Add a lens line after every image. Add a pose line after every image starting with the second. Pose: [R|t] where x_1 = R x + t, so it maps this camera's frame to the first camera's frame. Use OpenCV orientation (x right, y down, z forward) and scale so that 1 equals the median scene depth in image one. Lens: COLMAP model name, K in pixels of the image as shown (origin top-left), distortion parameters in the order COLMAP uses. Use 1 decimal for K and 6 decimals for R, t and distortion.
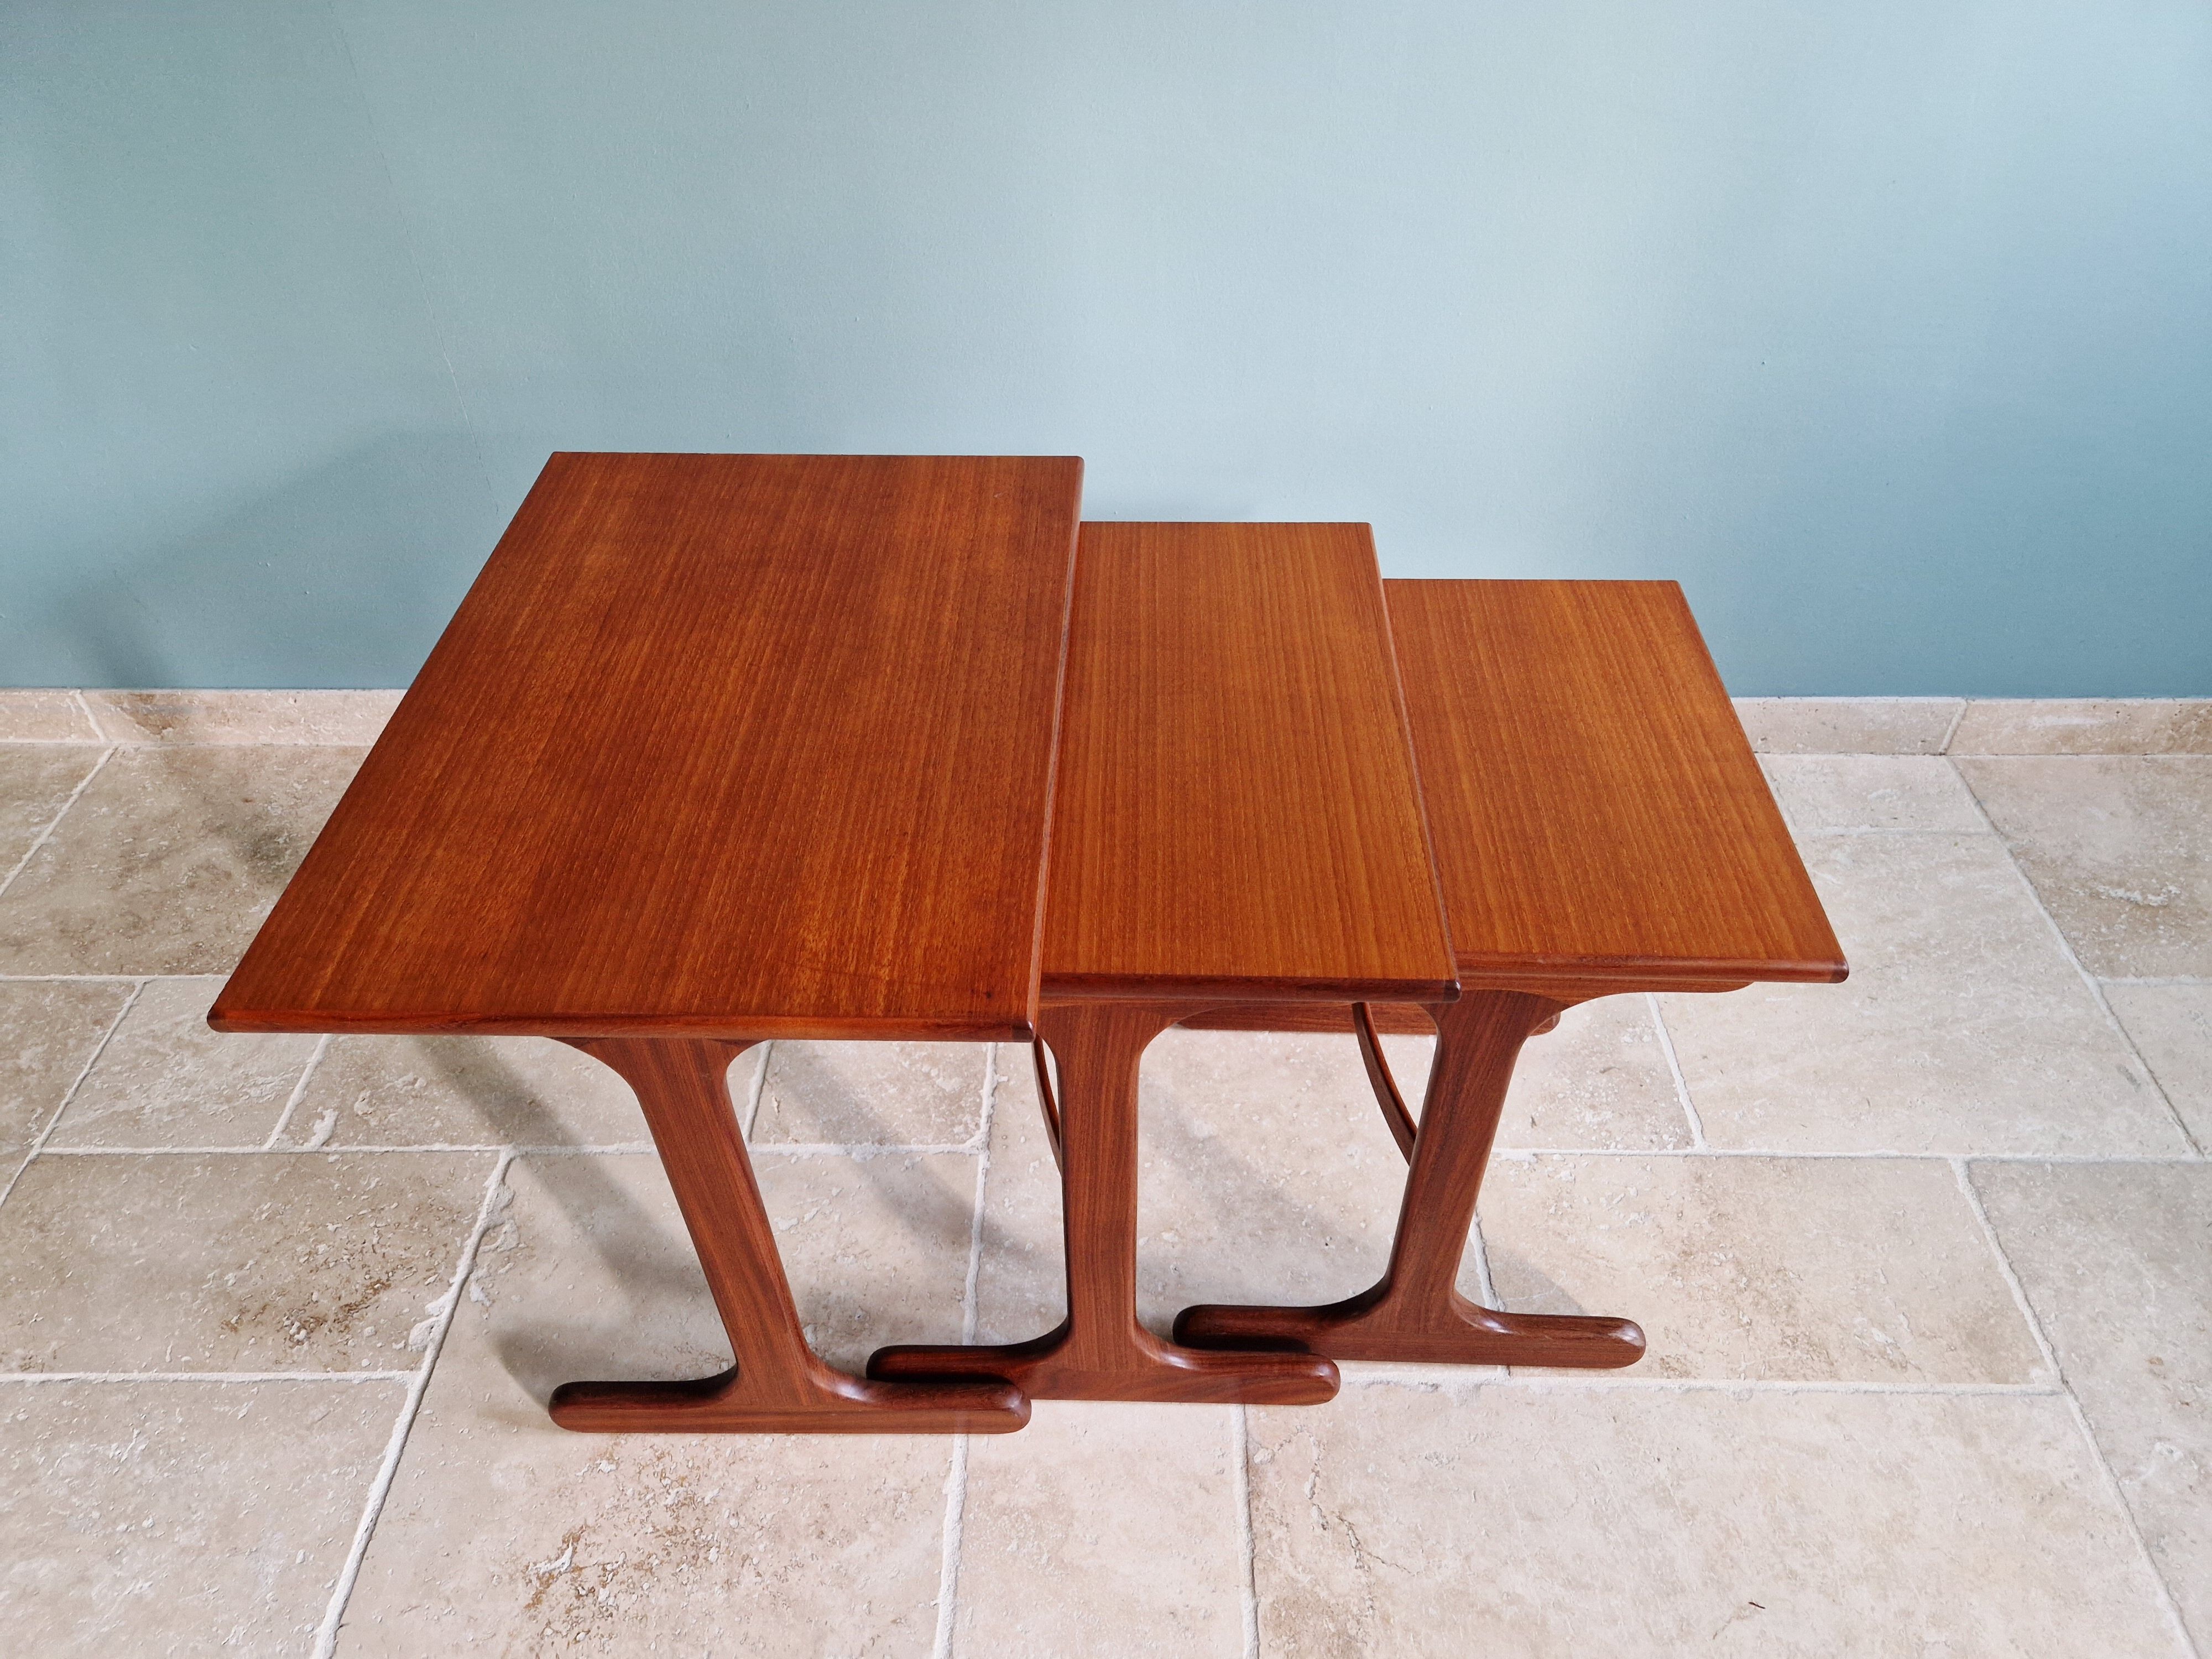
lens RADIAL K [[1487.8, 0, 1103.2], [0, 1487.8, 853.8], [0, 0, 1]] dist [0.071890, -0.062515]
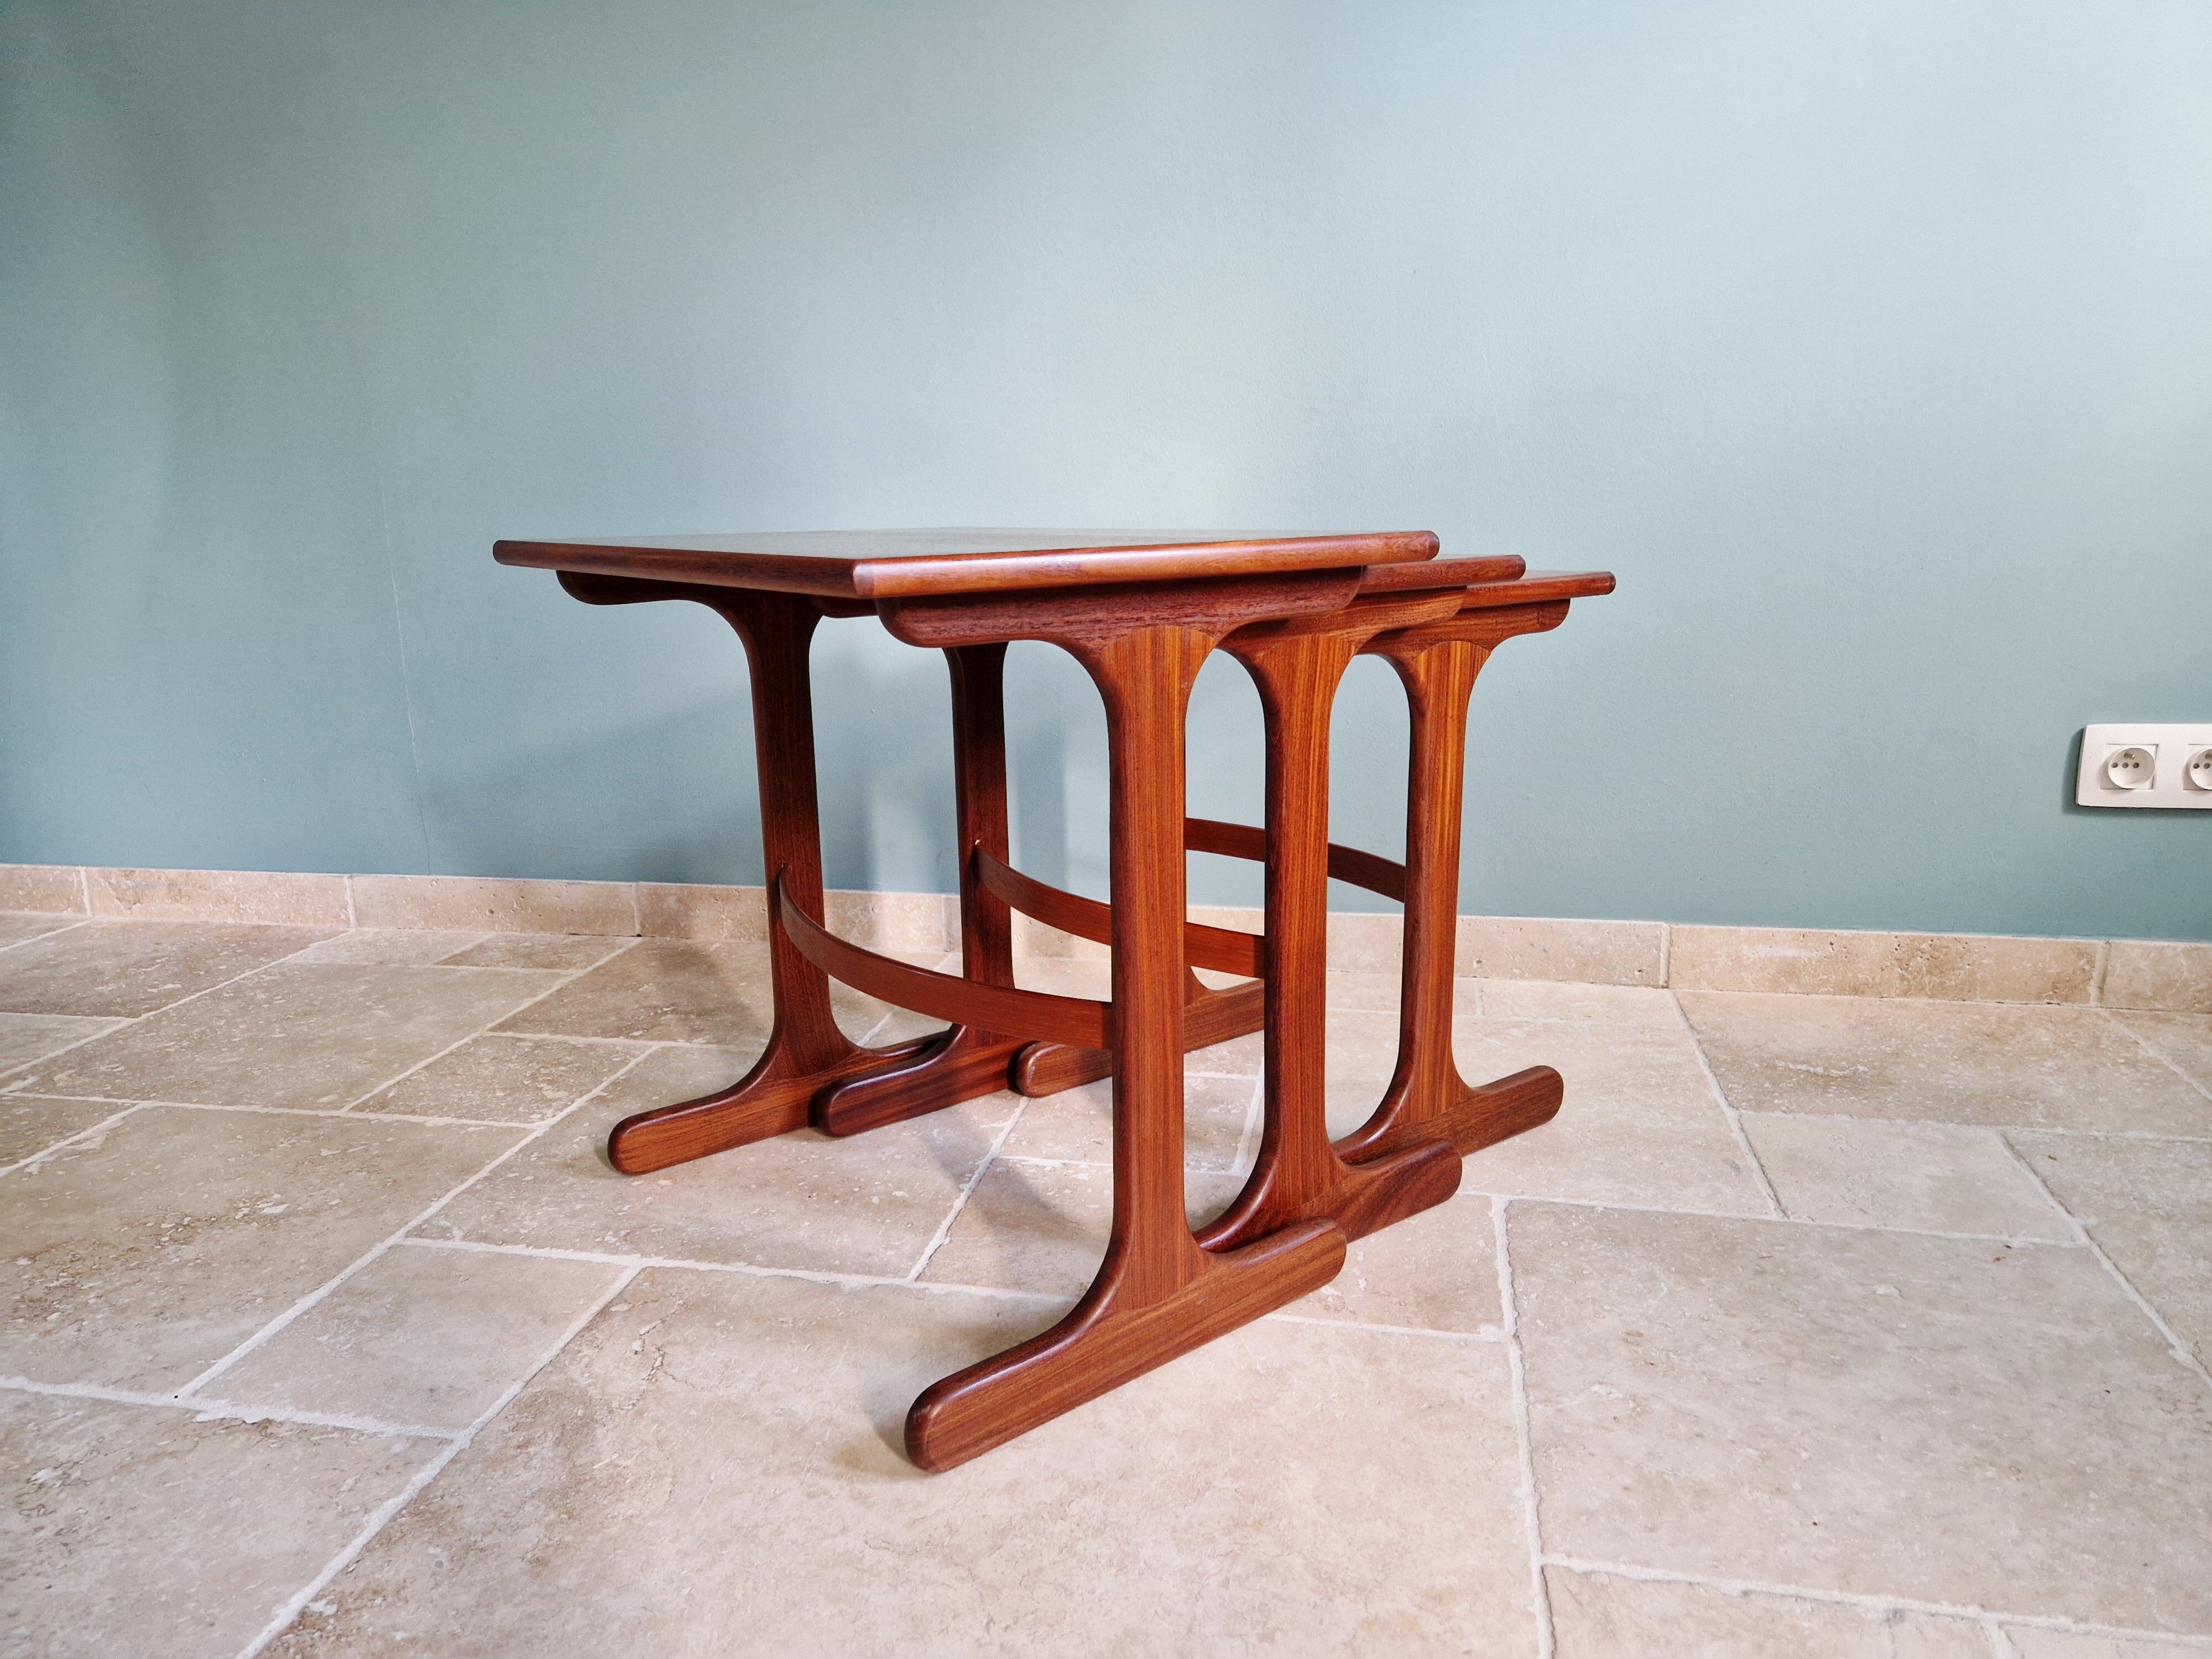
lens RADIAL K [[1486.8, 0, 1111.4], [0, 1486.8, 835.8], [0, 0, 1]] dist [0.071783, -0.061047]
pose [[0.981626, 0.033787, -0.187798, 0.543057], [-0.123412, 0.863053, -0.489806, 0.536624], [0.145530, 0.503983, 0.851365, 0.082789]]
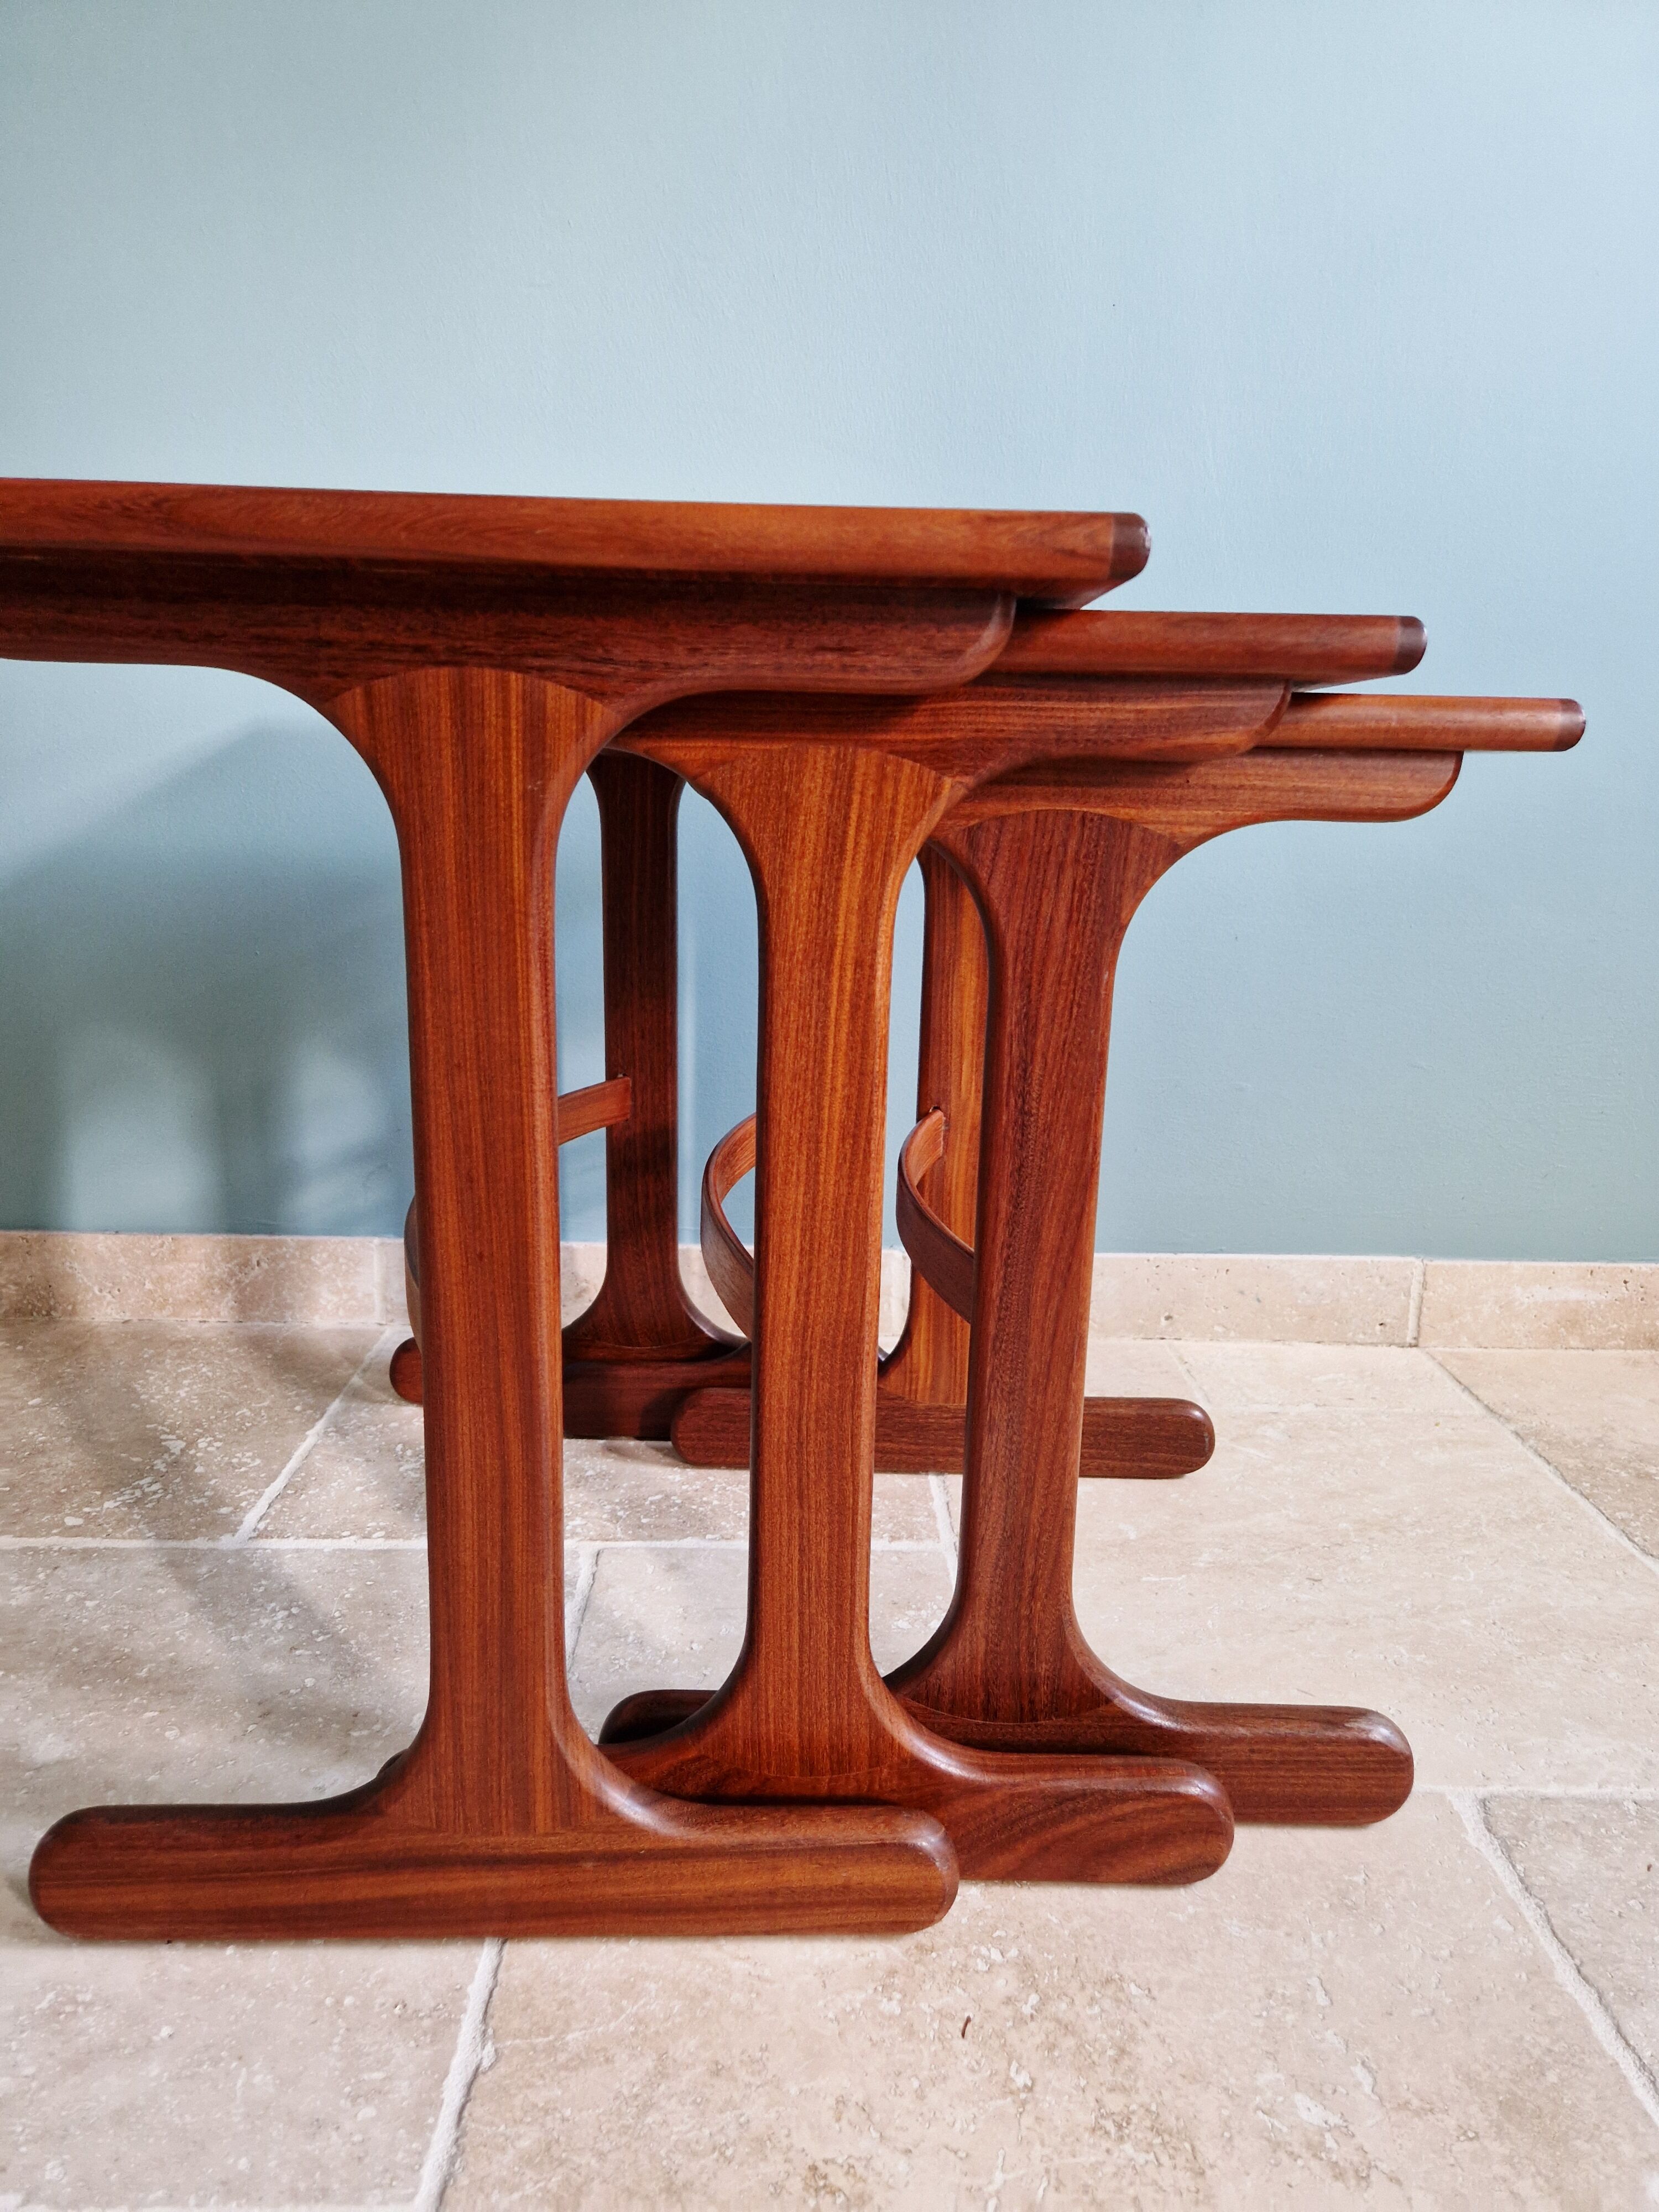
lens RADIAL K [[1487.8, 0, 829.5], [0, 1487.8, 1113.5], [0, 0, 1]] dist [0.071890, -0.062515]
pose [[0.998770, 0.026410, 0.041958, 0.344115], [-0.001736, 0.864419, -0.502770, 0.288742], [-0.049547, 0.502079, 0.863401, 0.474131]]
